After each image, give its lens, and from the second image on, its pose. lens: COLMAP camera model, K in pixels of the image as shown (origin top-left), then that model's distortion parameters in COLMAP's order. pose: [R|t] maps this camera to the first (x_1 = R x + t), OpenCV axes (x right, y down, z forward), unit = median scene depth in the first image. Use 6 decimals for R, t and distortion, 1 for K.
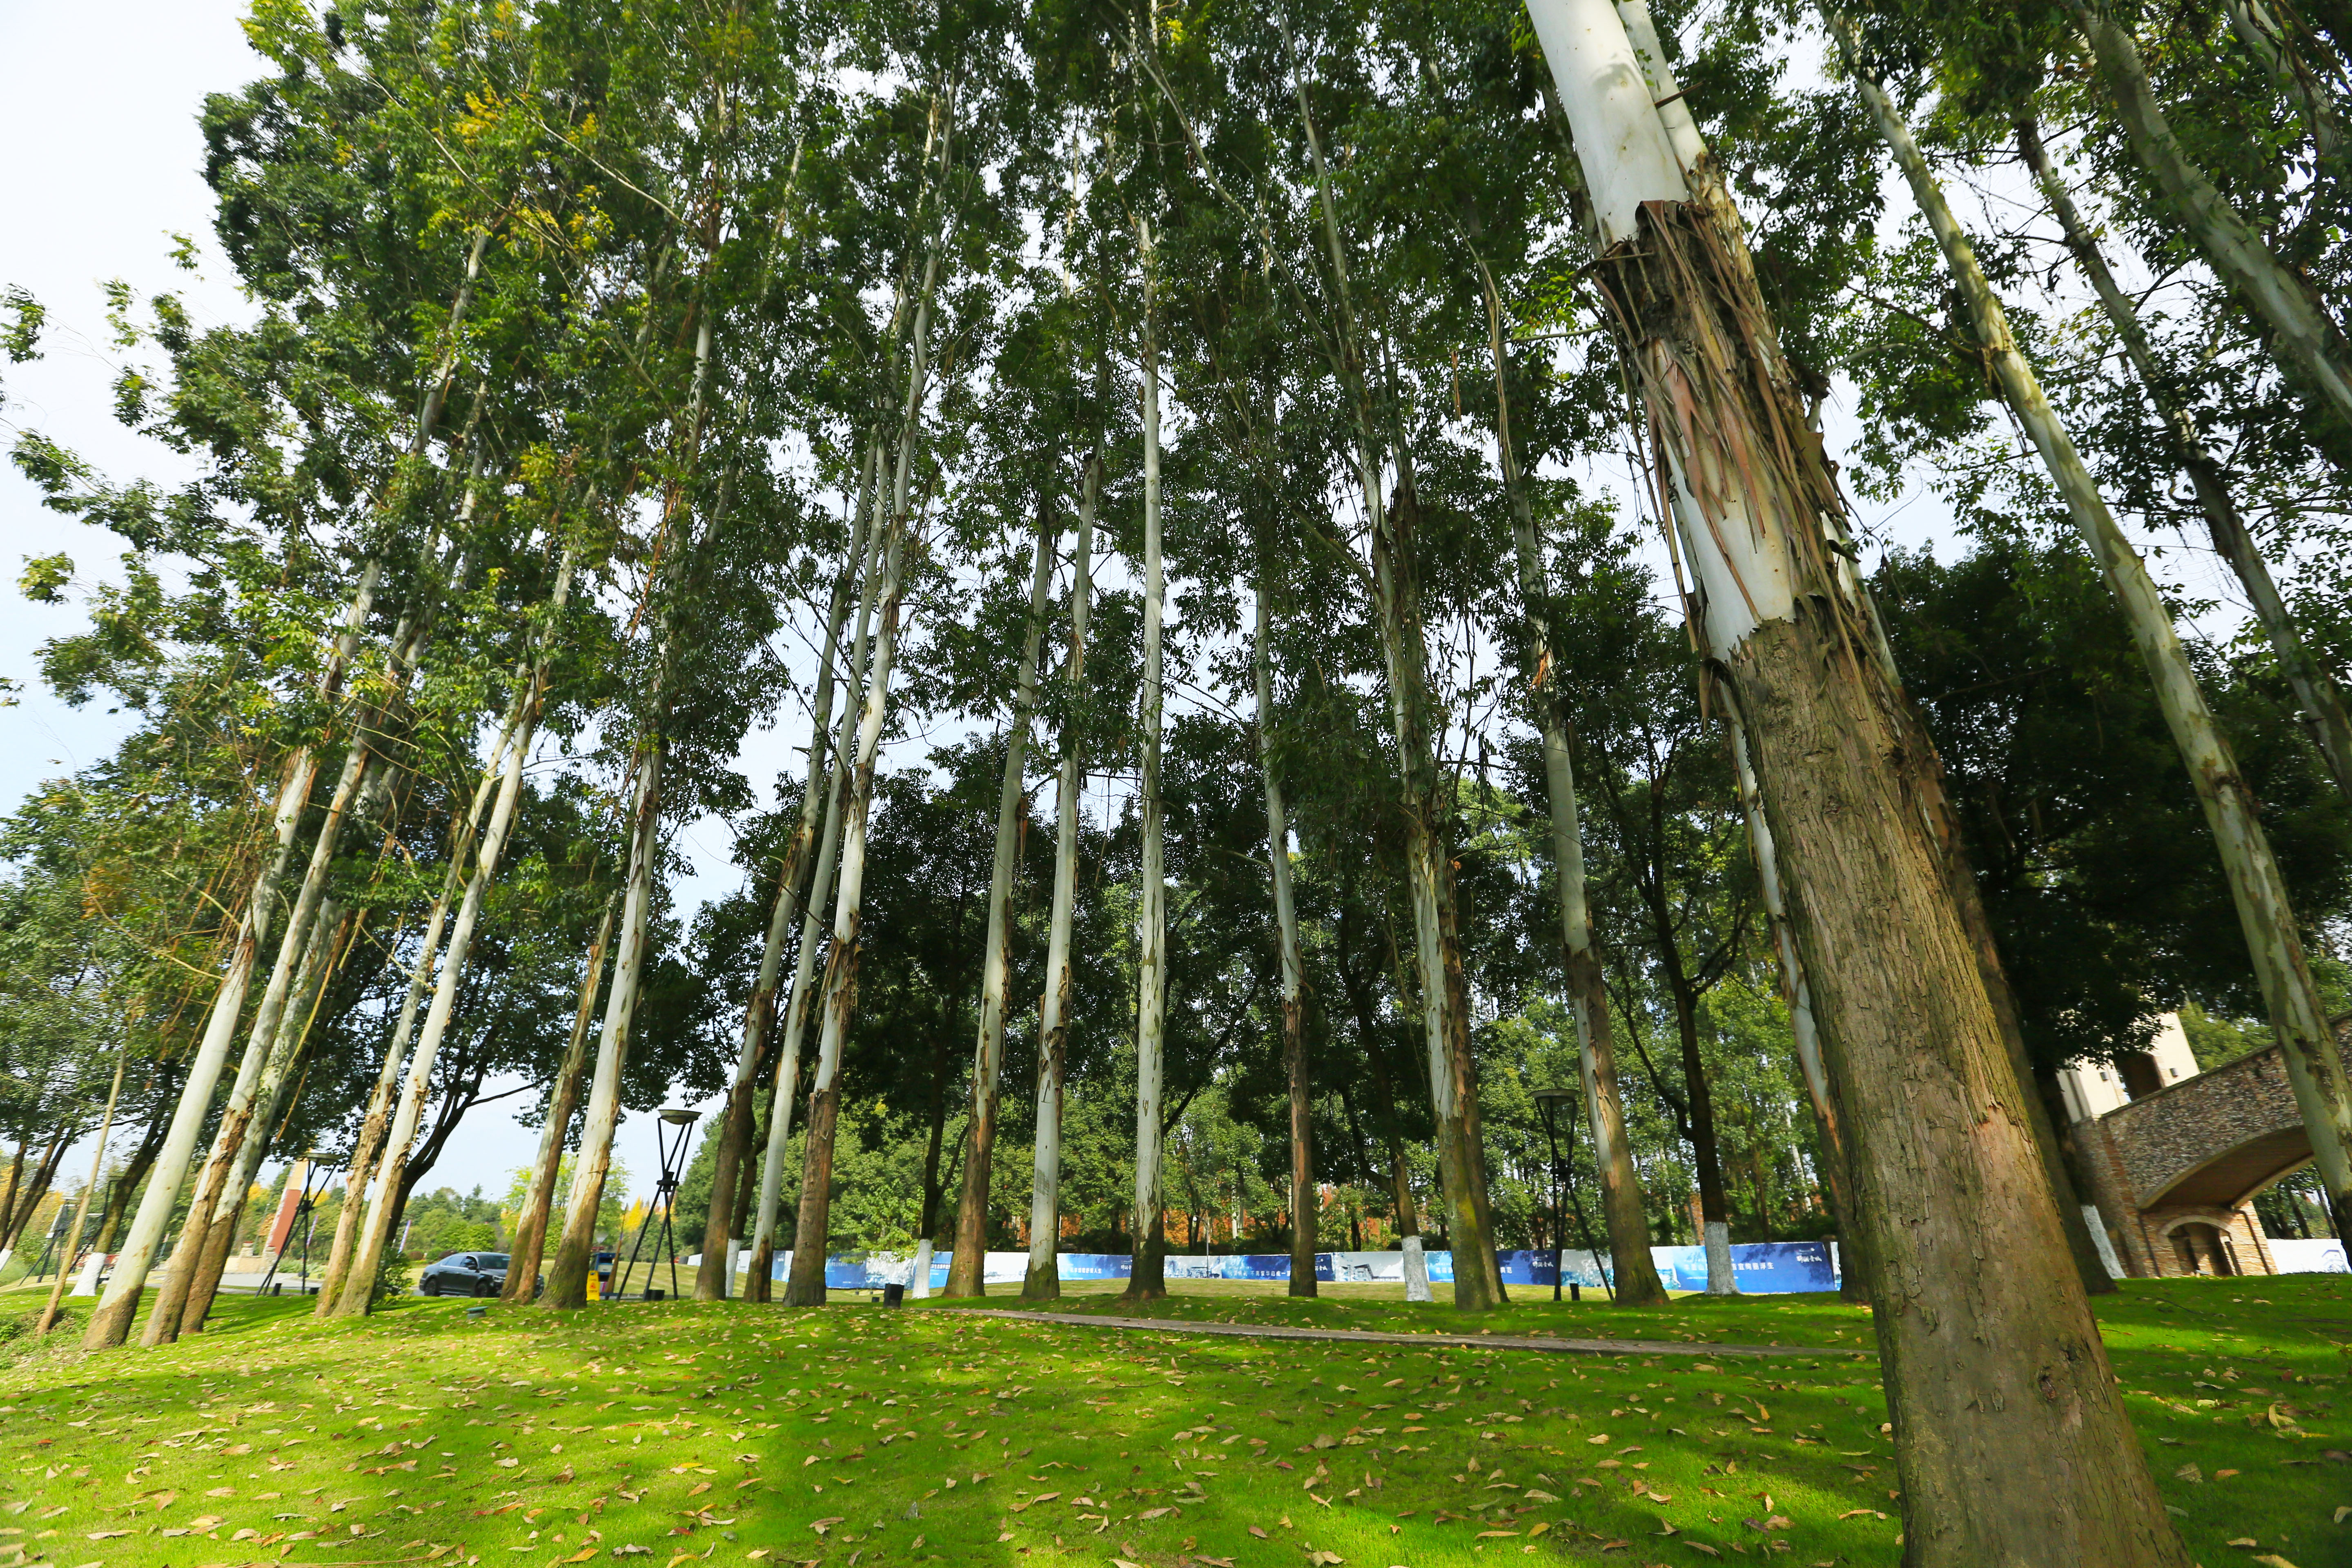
lens RADIAL K [[1051.6, 0, 1178.2], [0, 1051.6, 817.5], [0, 0, 1]] dist [-0.035356, 0.000266]
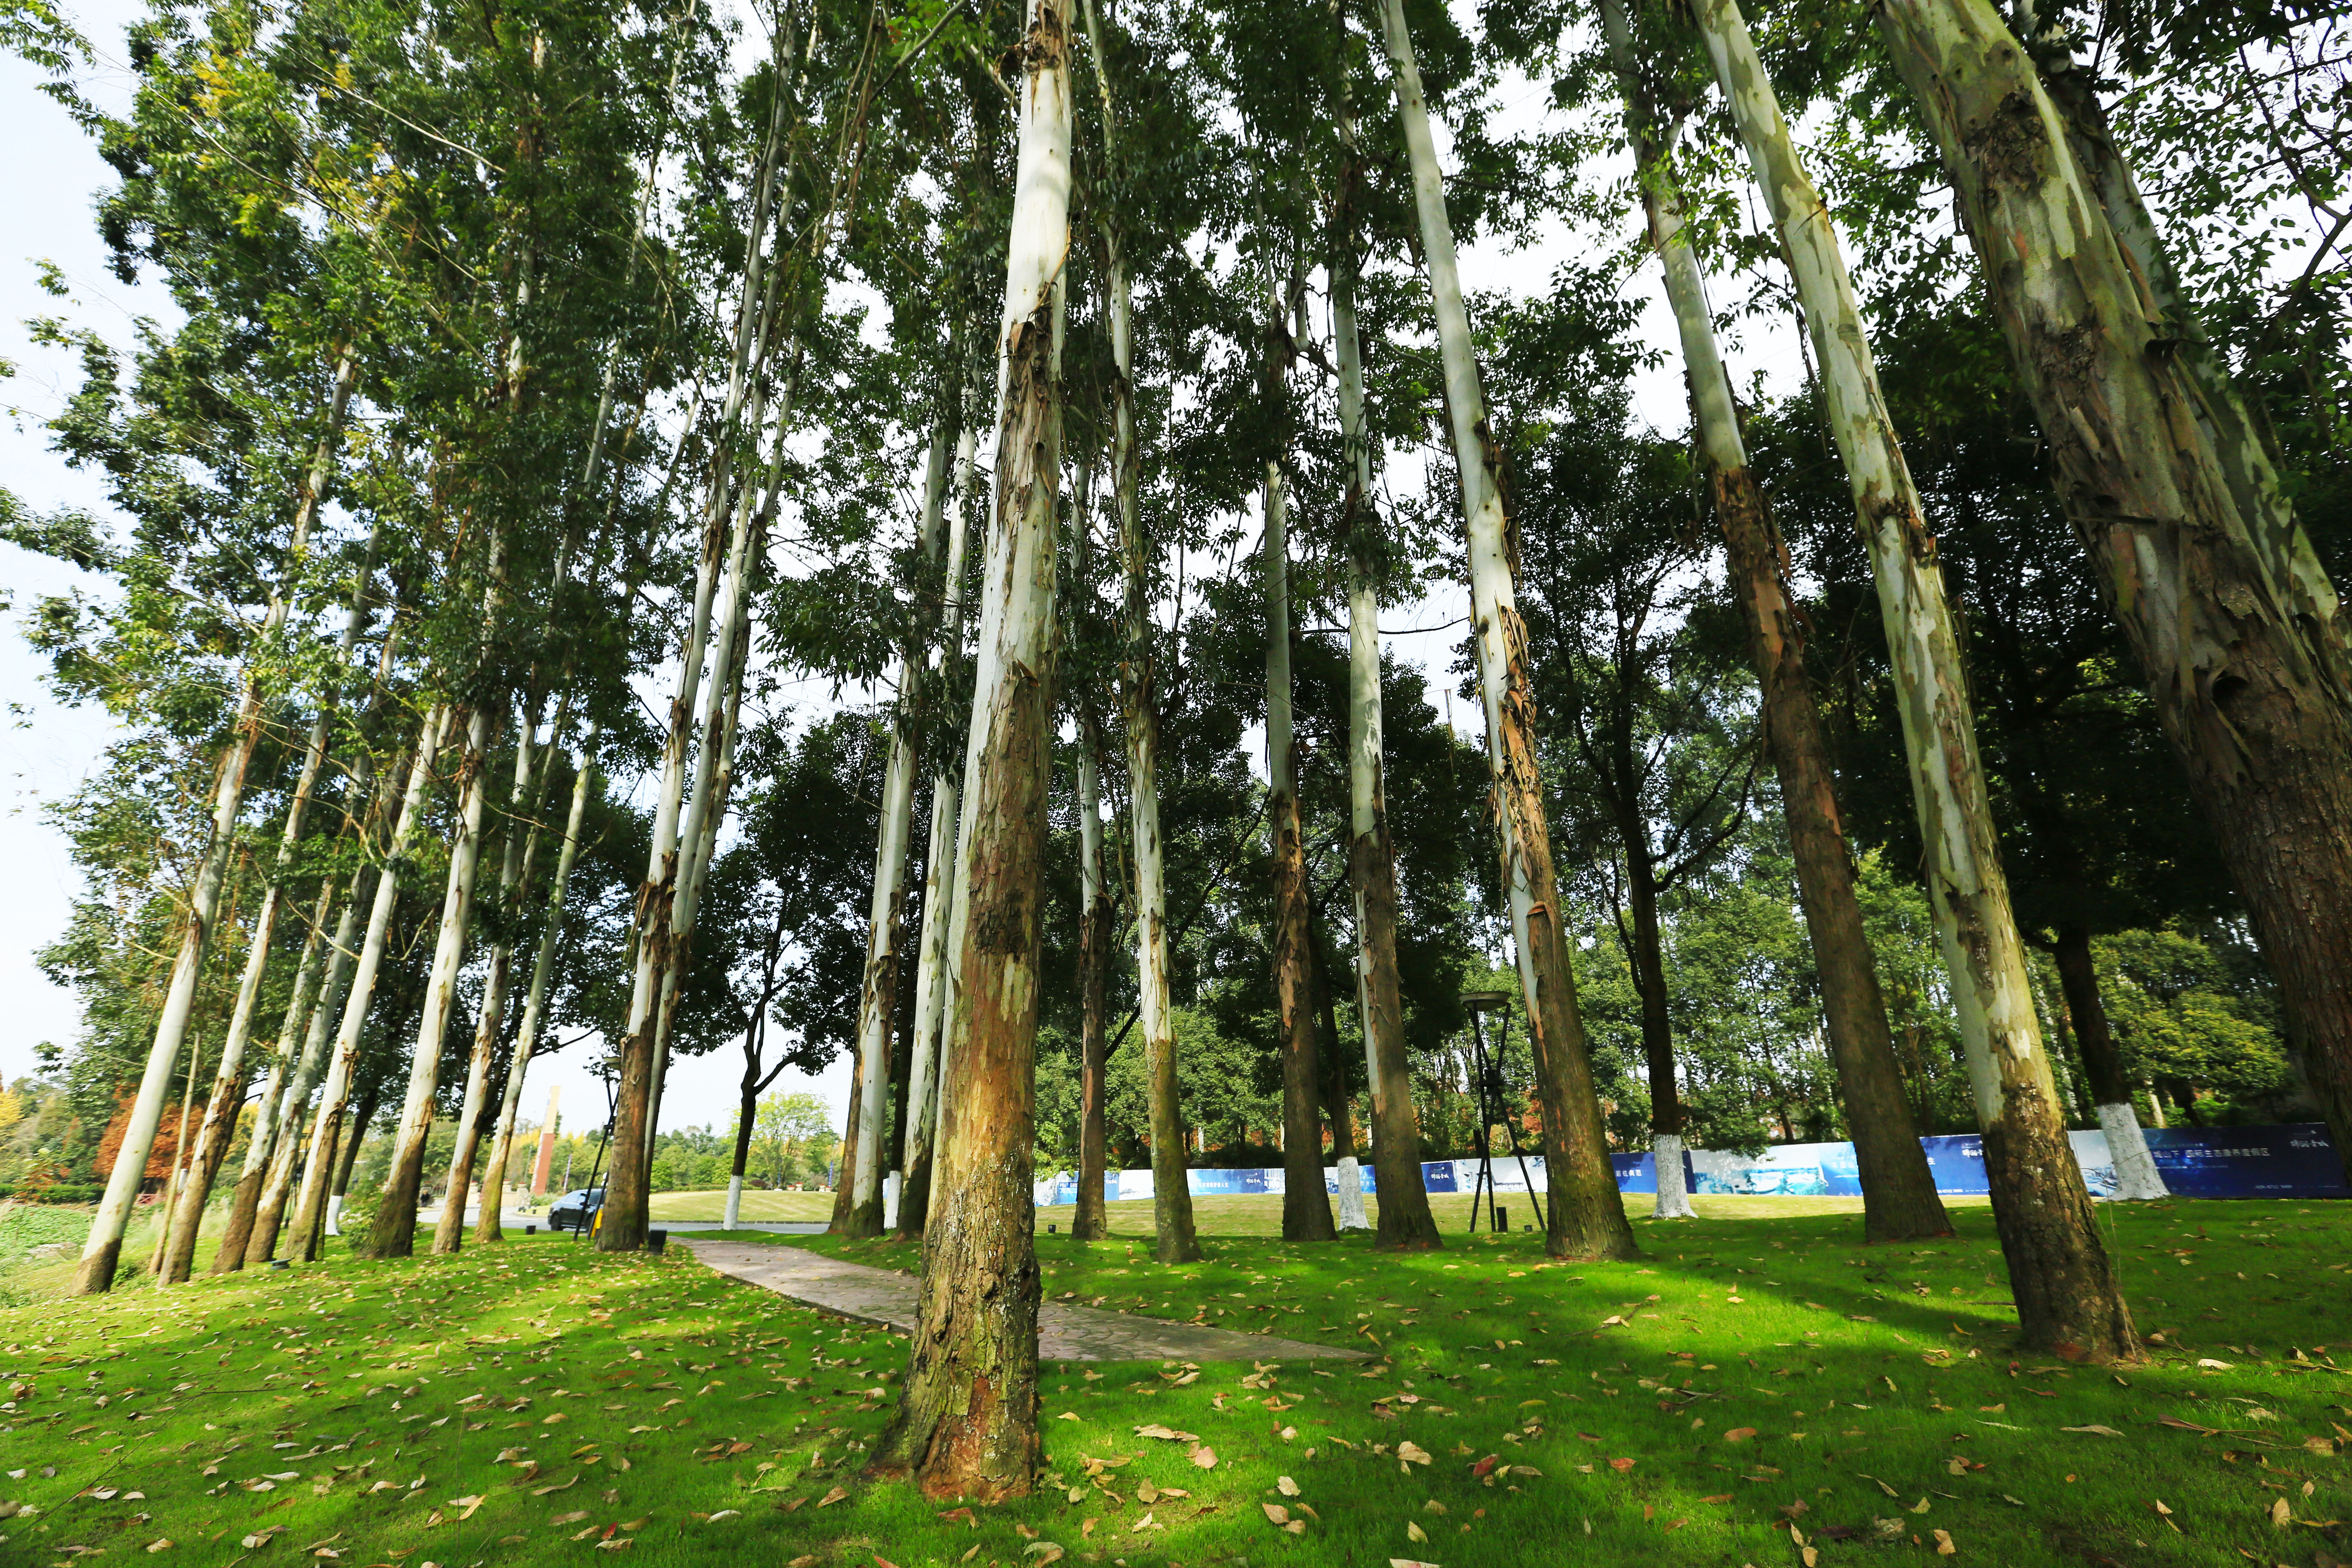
lens RADIAL K [[1051.6, 0, 1178.2], [0, 1051.6, 817.5], [0, 0, 1]] dist [-0.035356, 0.000266]
pose [[0.984872, -0.080384, -0.153508, 0.154695], [0.091840, 0.993377, 0.069045, 0.017117], [0.146942, -0.082098, 0.985732, 0.058429]]
